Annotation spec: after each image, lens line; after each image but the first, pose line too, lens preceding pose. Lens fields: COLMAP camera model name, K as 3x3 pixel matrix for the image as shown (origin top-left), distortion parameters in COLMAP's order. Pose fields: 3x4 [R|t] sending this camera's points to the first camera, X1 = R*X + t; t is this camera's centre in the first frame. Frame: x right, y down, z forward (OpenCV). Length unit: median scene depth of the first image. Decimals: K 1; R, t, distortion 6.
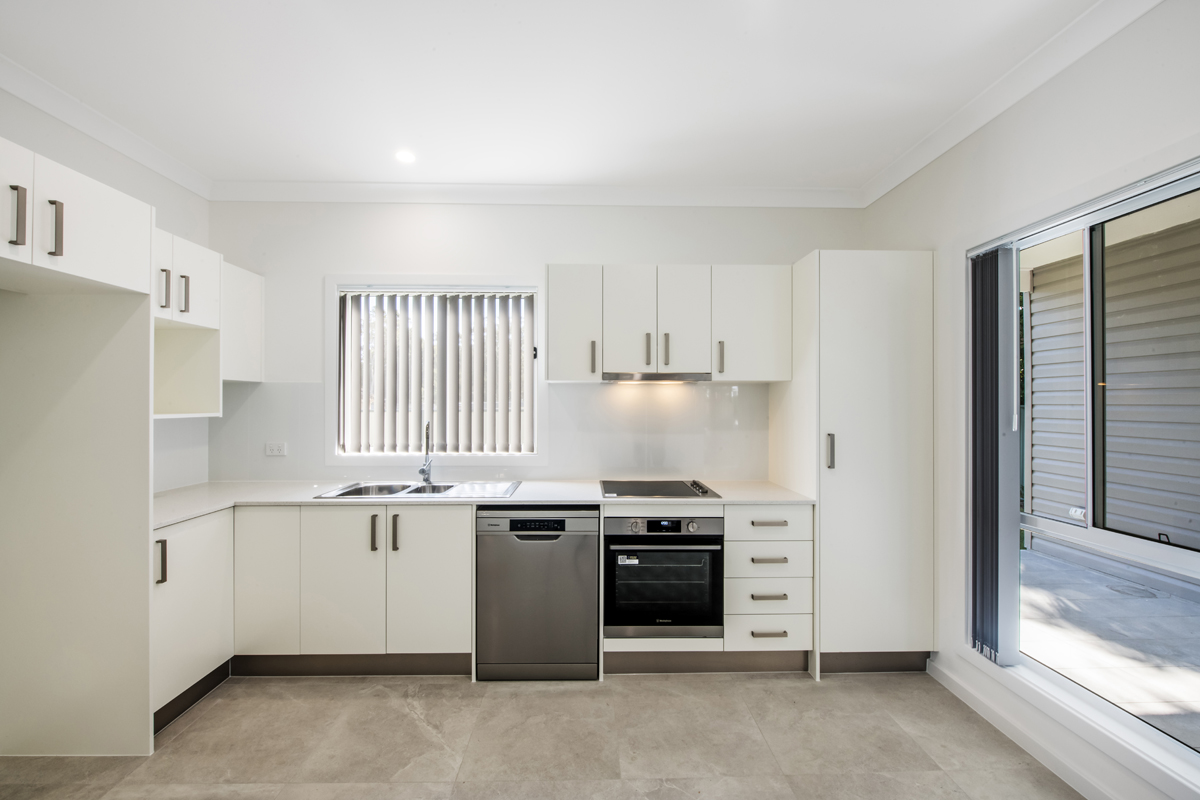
lens RADIAL K [[472.2, 0, 596.0], [0, 472.2, 400.2], [0, 0, 1]] dist [0.000920, -0.004062]
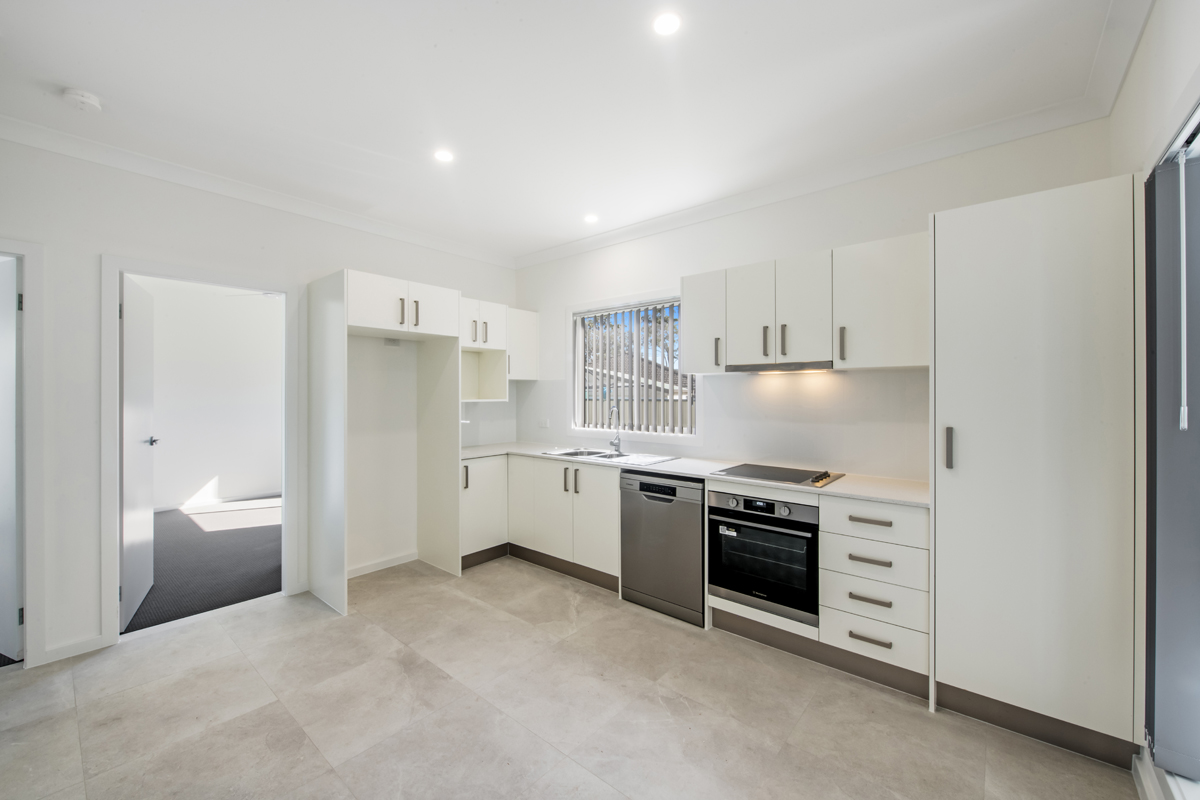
lens RADIAL K [[472.2, 0, 593.0], [0, 472.2, 393.0], [0, 0, 1]] dist [0.000920, -0.004062]
pose [[0.743860, -0.003201, -0.668328, 0.591793], [0.006781, 0.999973, 0.002759, 0.002654], [0.668301, -0.006584, 0.743862, -0.055178]]
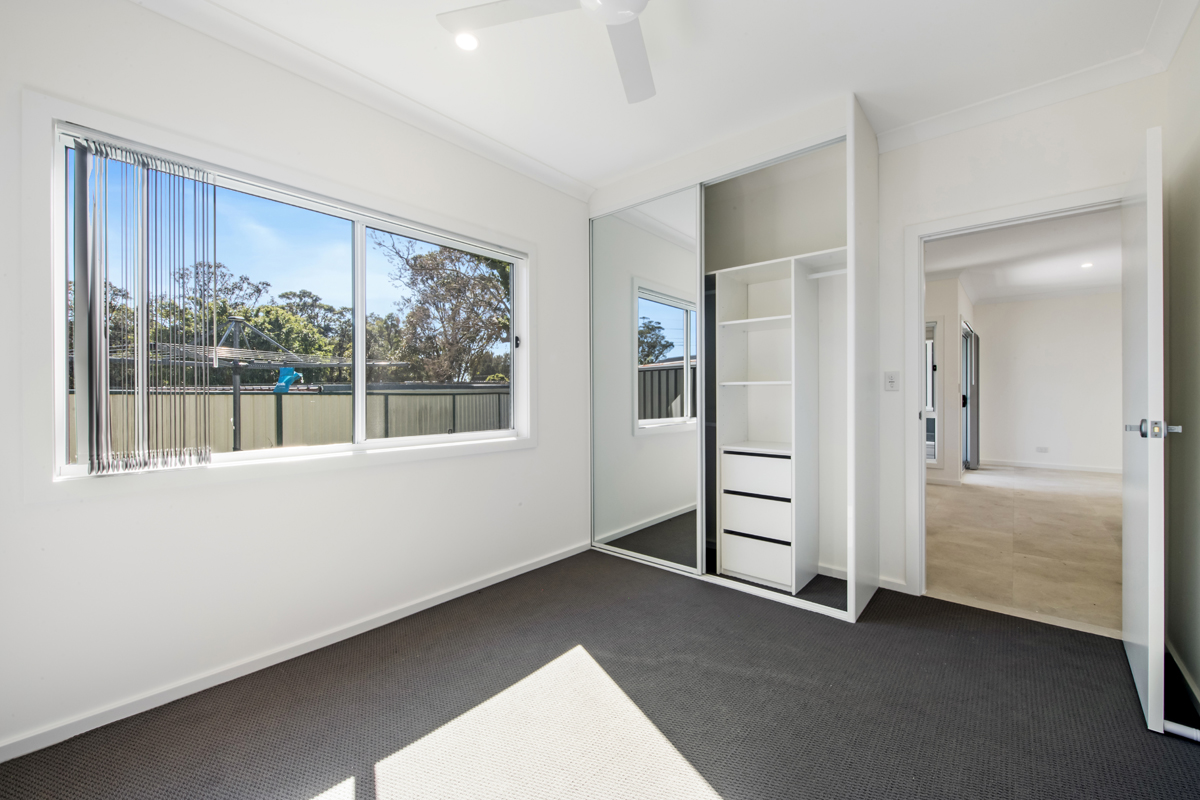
lens RADIAL K [[472.2, 0, 601.2], [0, 472.2, 397.9], [0, 0, 1]] dist [0.000920, -0.004062]
pose [[0.676298, -0.010652, 0.736551, -2.436232], [0.000964, 0.999907, 0.013576, 0.085103], [-0.736627, -0.008472, 0.676246, 0.166705]]
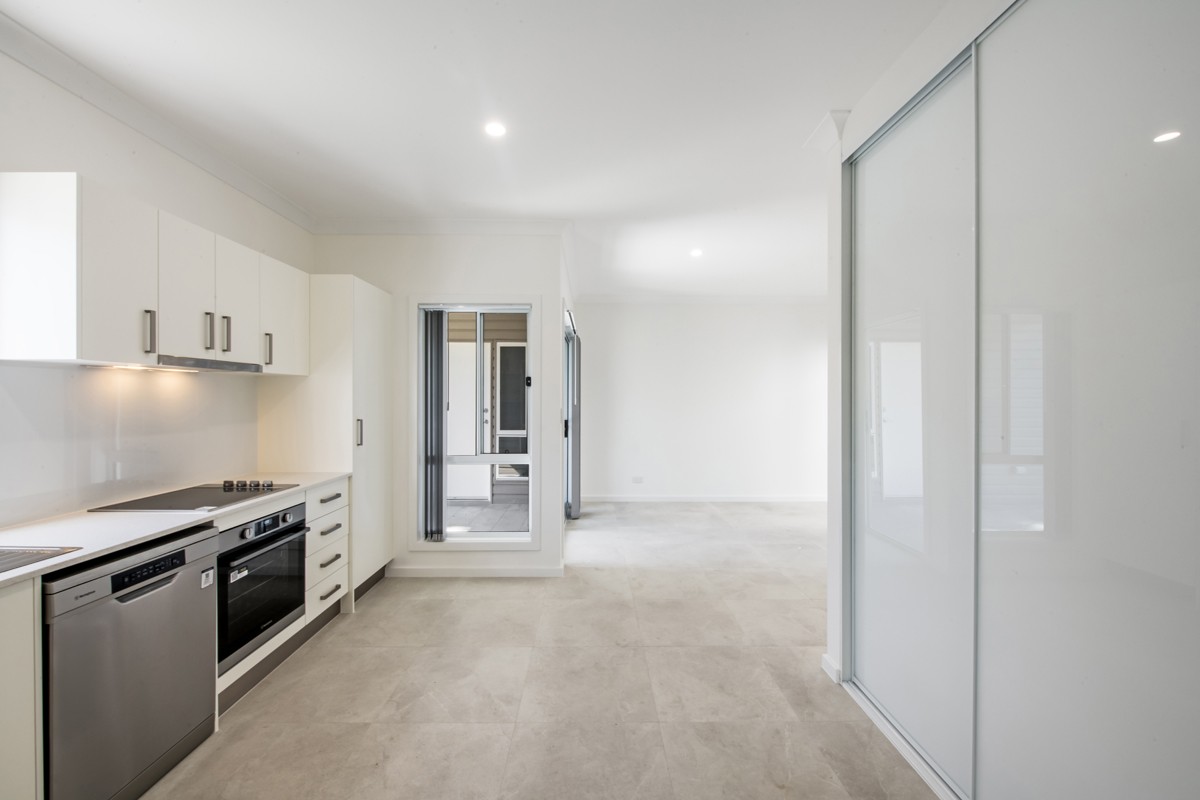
lens RADIAL K [[472.2, 0, 592.9], [0, 472.2, 400.1], [0, 0, 1]] dist [0.000920, -0.004062]
pose [[0.019961, -0.006664, 0.999779, -0.803356], [-0.009041, 0.999936, 0.006846, 0.002496], [-0.999760, -0.009176, 0.019900, 0.331704]]
